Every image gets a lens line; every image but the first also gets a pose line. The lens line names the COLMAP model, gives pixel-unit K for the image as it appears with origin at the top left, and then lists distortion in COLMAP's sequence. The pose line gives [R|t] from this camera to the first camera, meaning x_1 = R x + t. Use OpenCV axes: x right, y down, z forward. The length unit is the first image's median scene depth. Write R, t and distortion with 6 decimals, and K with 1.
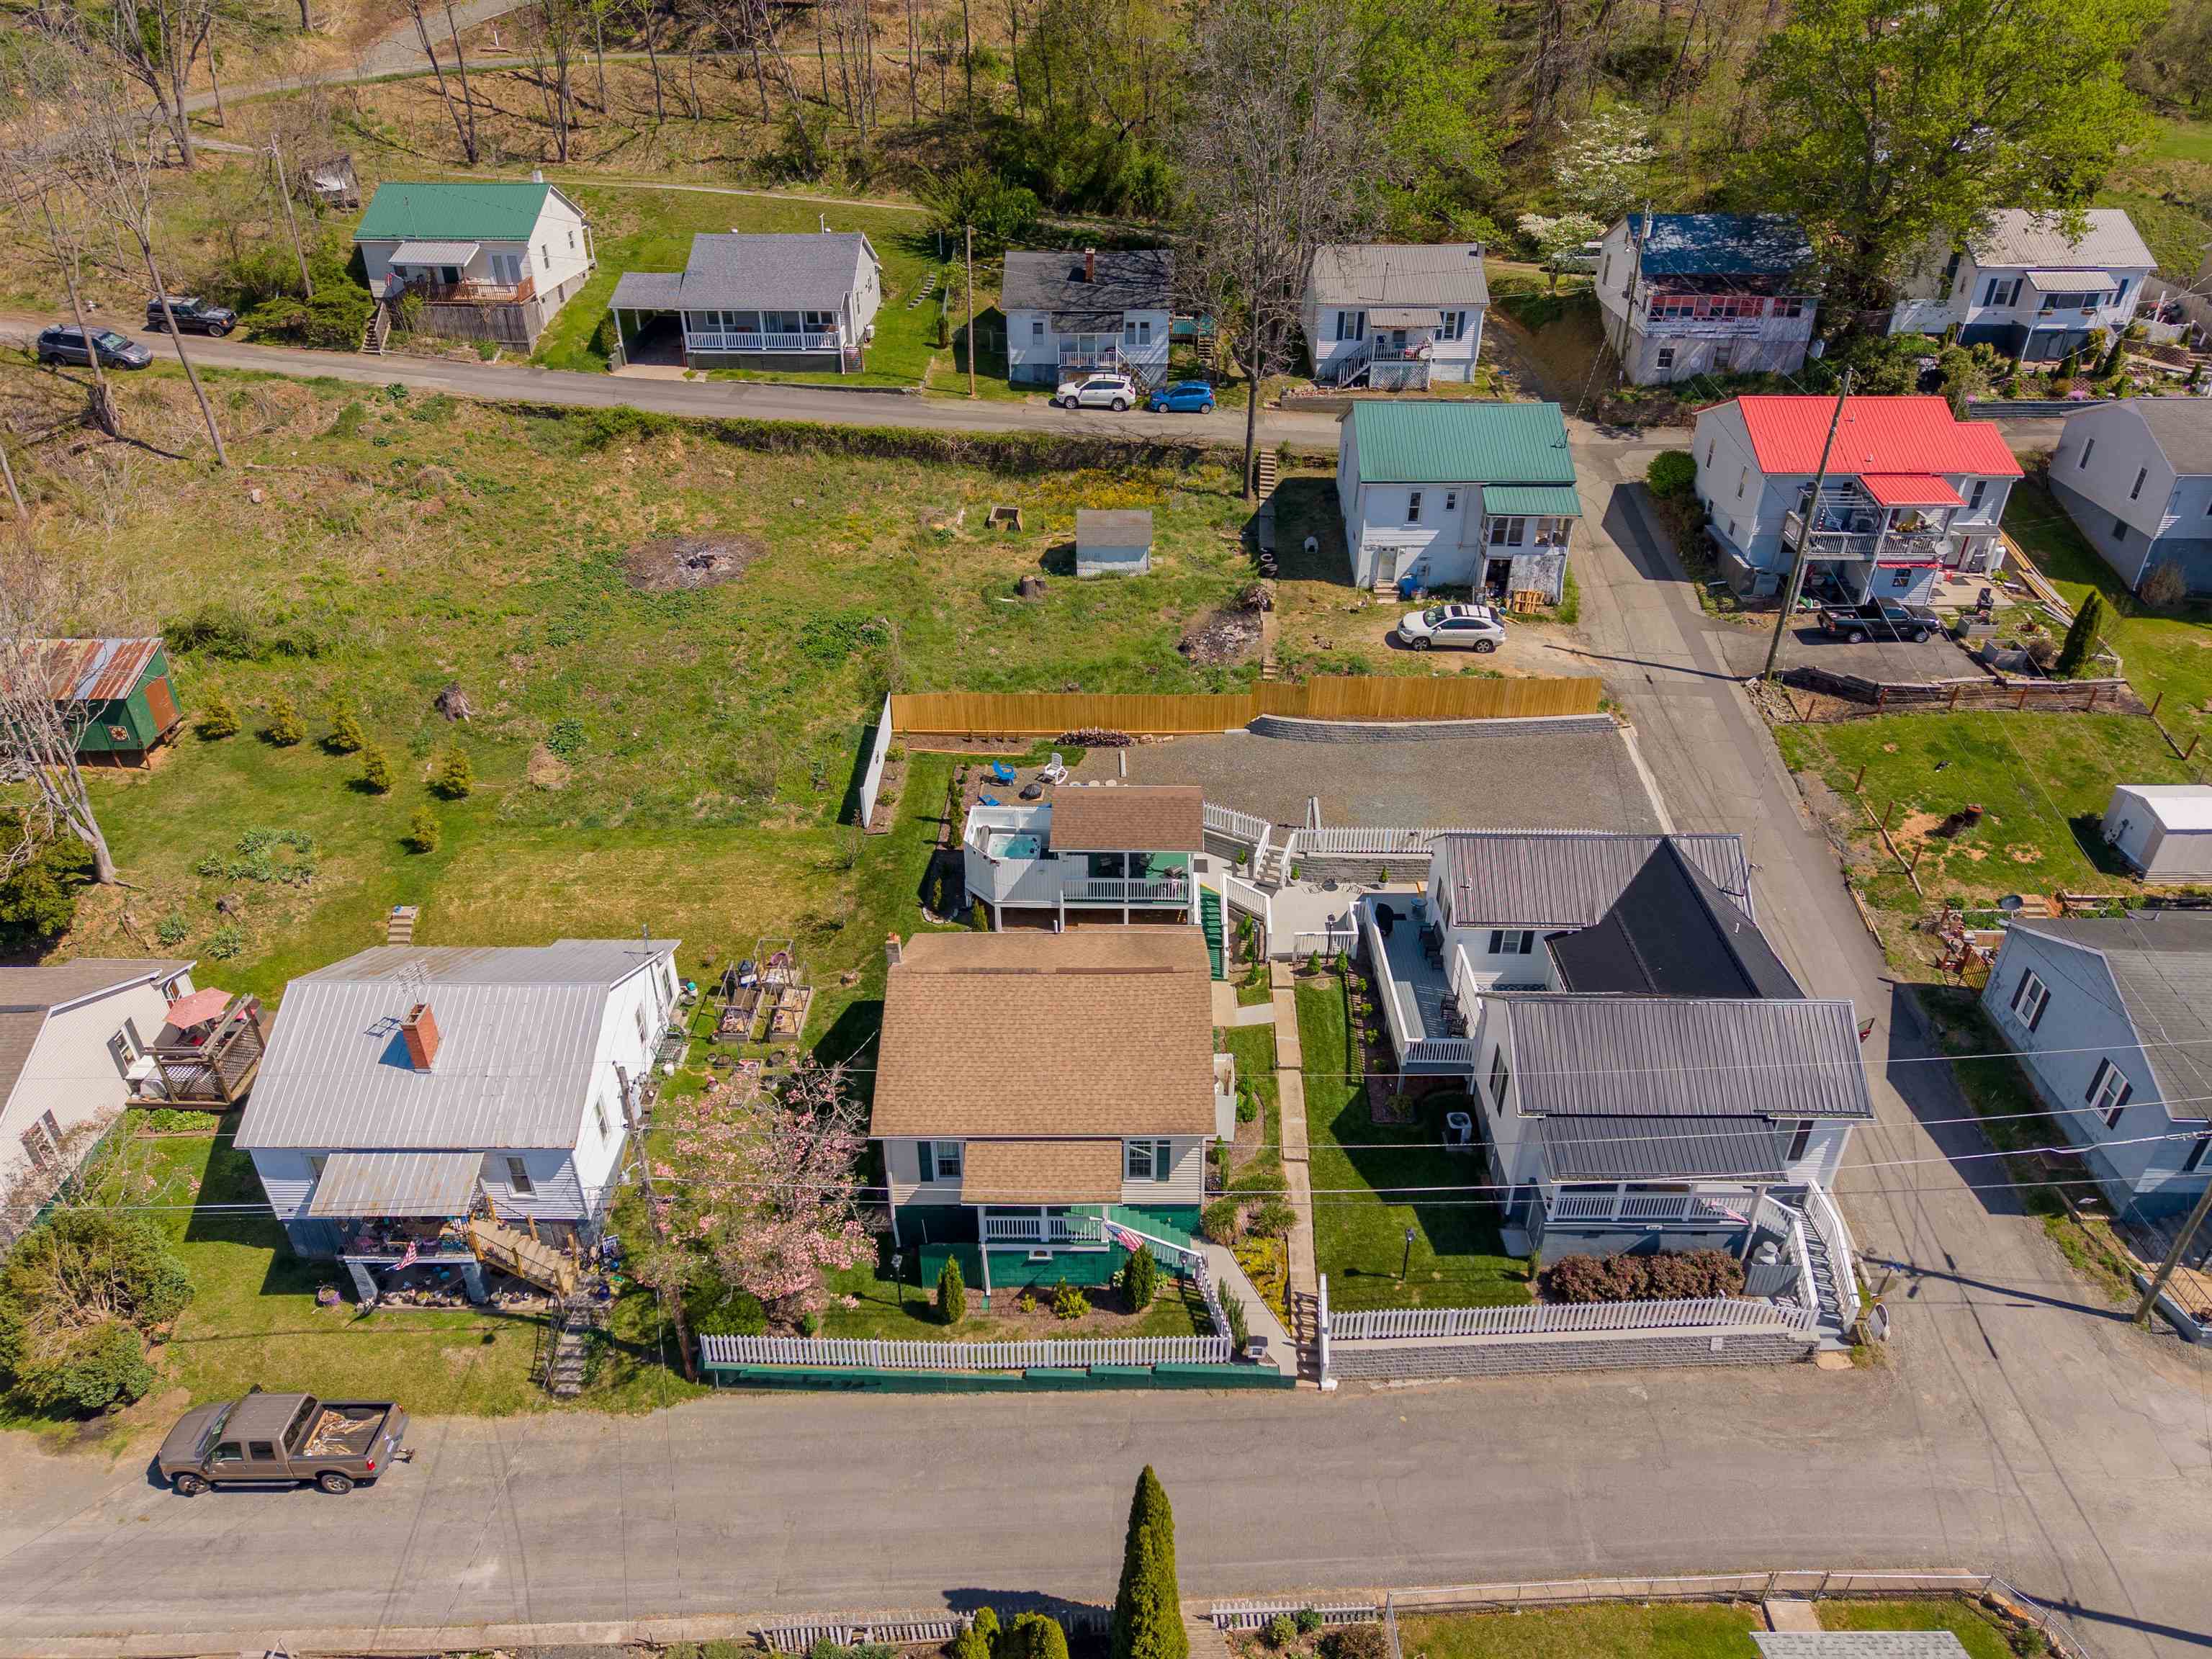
lens RADIAL K [[1479.0, 0, 1106.0], [0, 1479.0, 829.5], [0, 0, 1]] dist [0.029445, -0.027200]
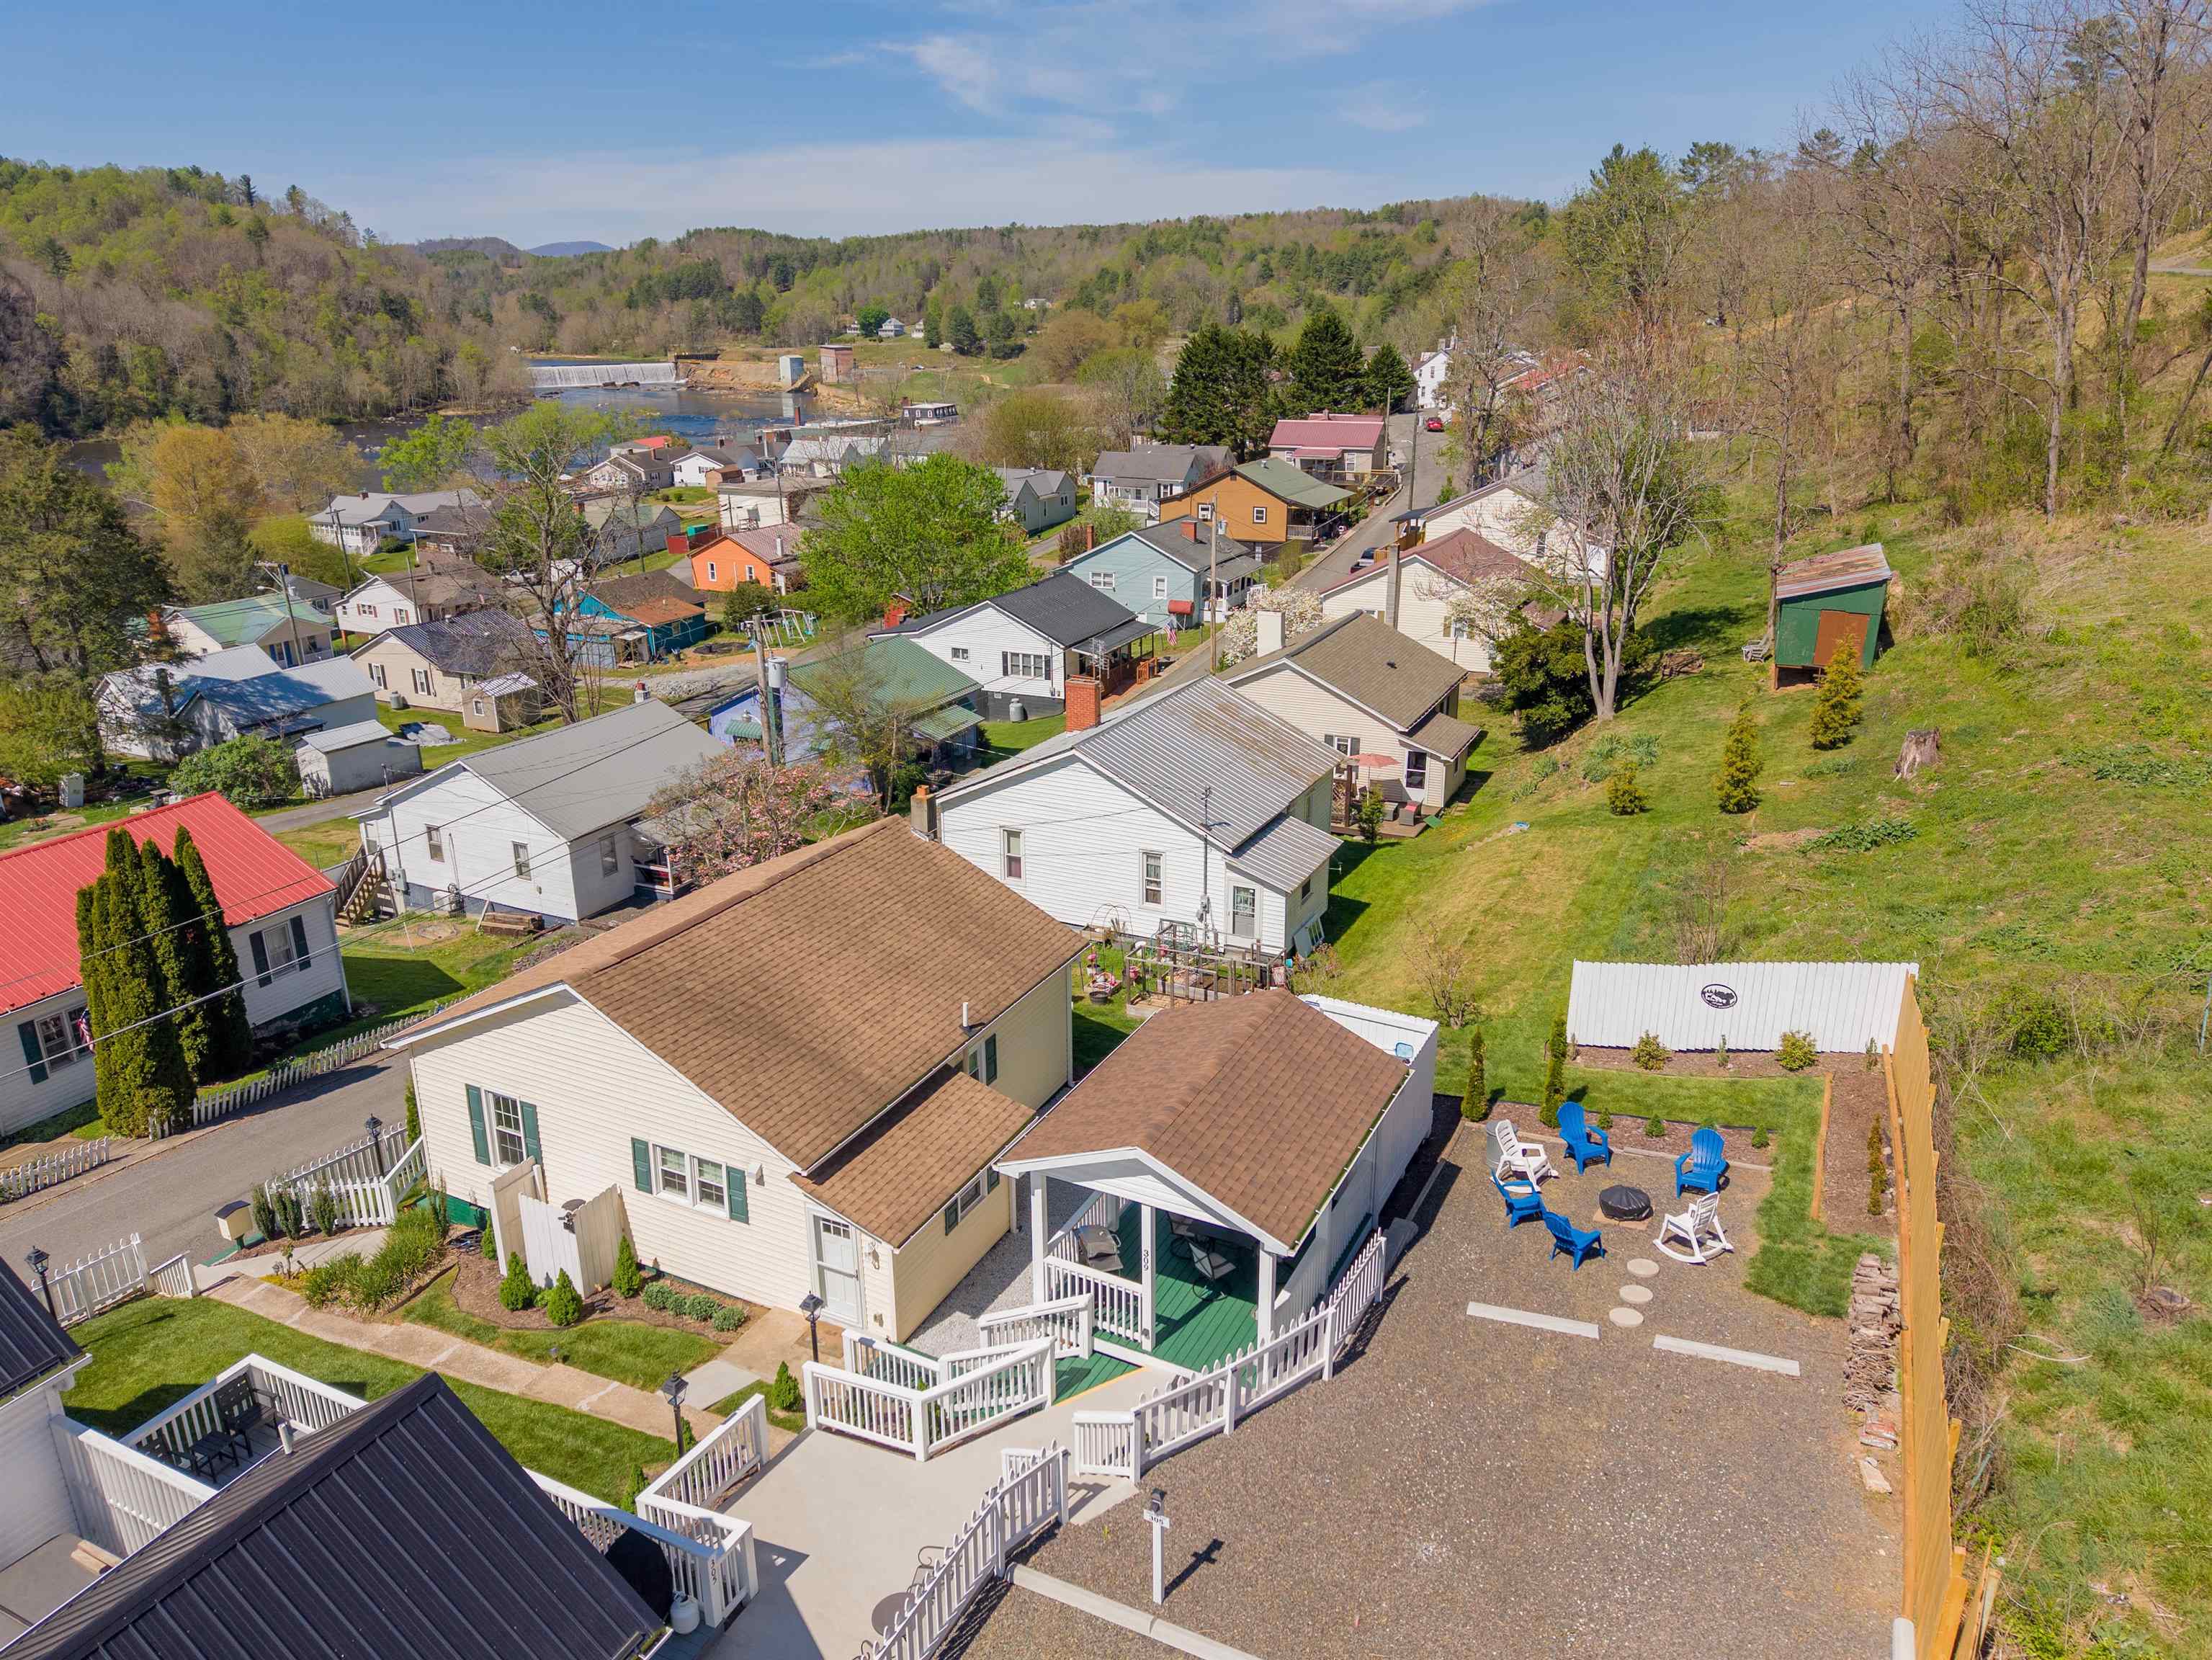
lens RADIAL K [[1482.5, 0, 1106.0], [0, 1482.5, 830.0], [0, 0, 1]] dist [0.025941, -0.025097]
pose [[-0.429402, 0.296540, -0.853040, 0.313711], [-0.475166, 0.729062, 0.492631, -0.223671], [0.768004, 0.616873, -0.172155, 0.877761]]
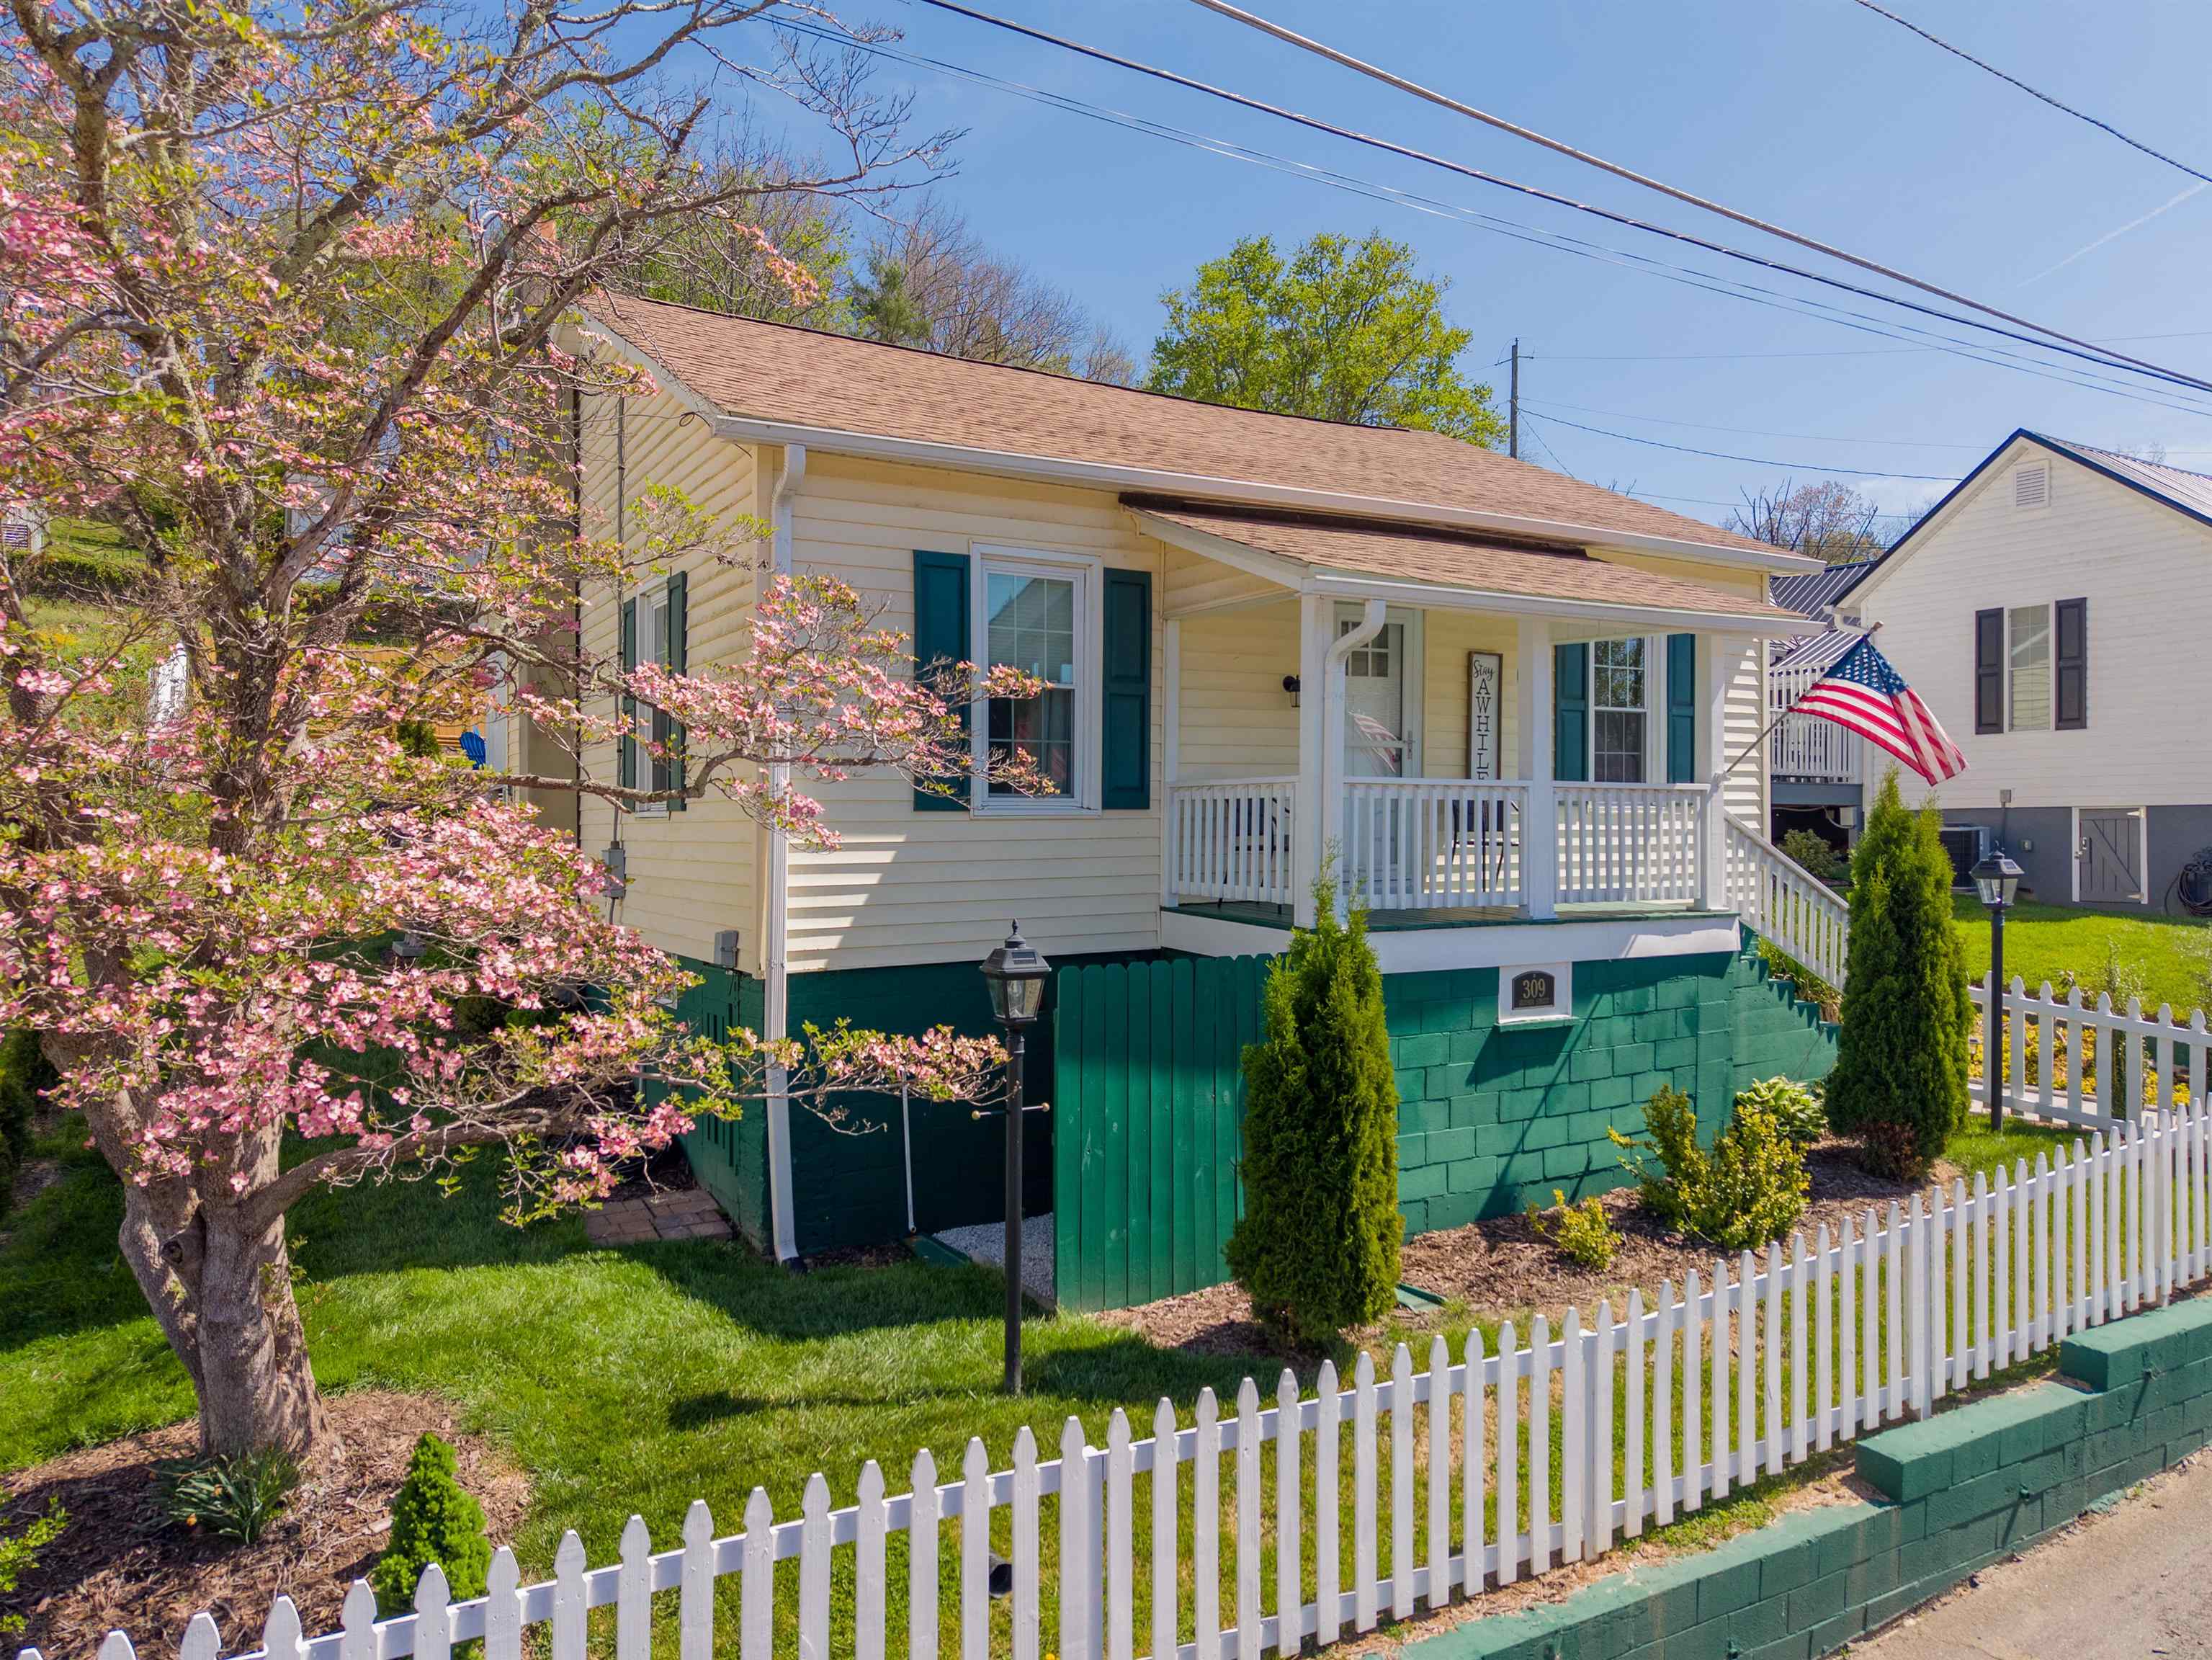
lens RADIAL K [[1482.5, 0, 1106.0], [0, 1482.5, 830.0], [0, 0, 1]] dist [0.025941, -0.025097]
pose [[0.853114, -0.003600, 0.521713, -0.148094], [0.277888, 0.849462, -0.448544, 0.240057], [-0.441560, 0.527637, 0.725689, 0.589826]]
